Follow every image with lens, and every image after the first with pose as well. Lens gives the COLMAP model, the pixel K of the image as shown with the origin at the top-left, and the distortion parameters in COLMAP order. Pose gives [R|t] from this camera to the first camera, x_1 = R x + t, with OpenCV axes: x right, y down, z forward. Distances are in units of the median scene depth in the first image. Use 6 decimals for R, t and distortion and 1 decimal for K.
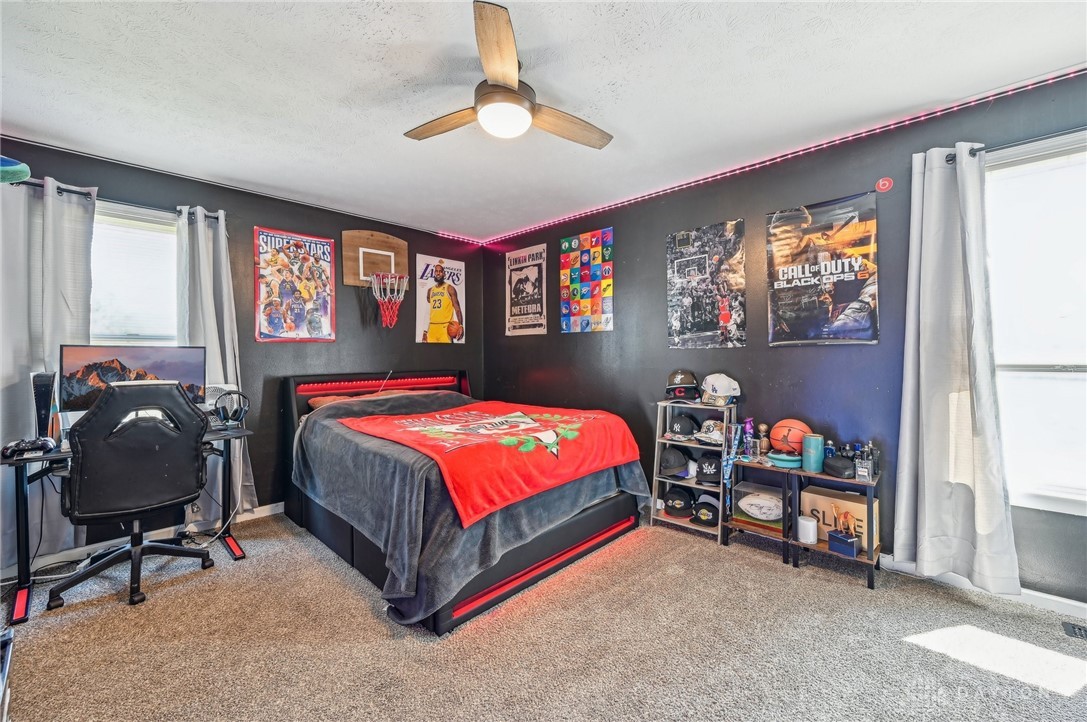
lens RADIAL K [[431.6, 0, 547.2], [0, 431.6, 353.4], [0, 0, 1]] dist [0.007761, -0.001037]
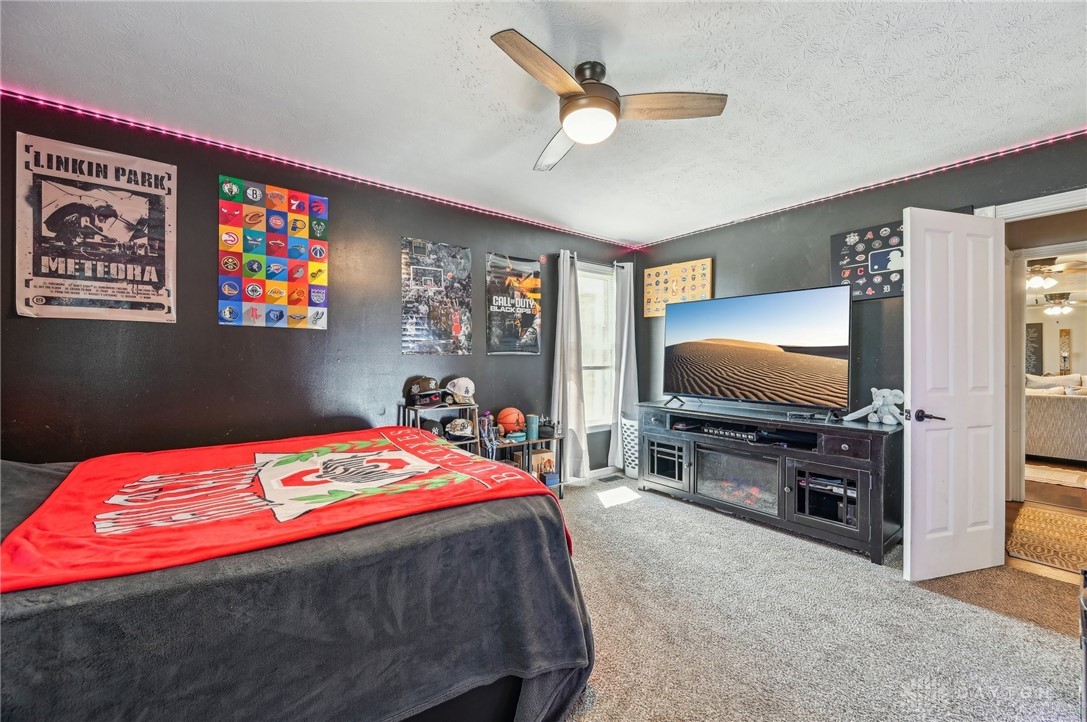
lens RADIAL K [[431.6, 0, 546.7], [0, 431.6, 364.5], [0, 0, 1]] dist [0.007761, -0.001037]
pose [[0.163620, -0.000725, 0.986523, -0.558306], [-0.005996, 0.999981, 0.001729, 0.007143], [-0.986505, -0.006198, 0.163612, 0.468610]]
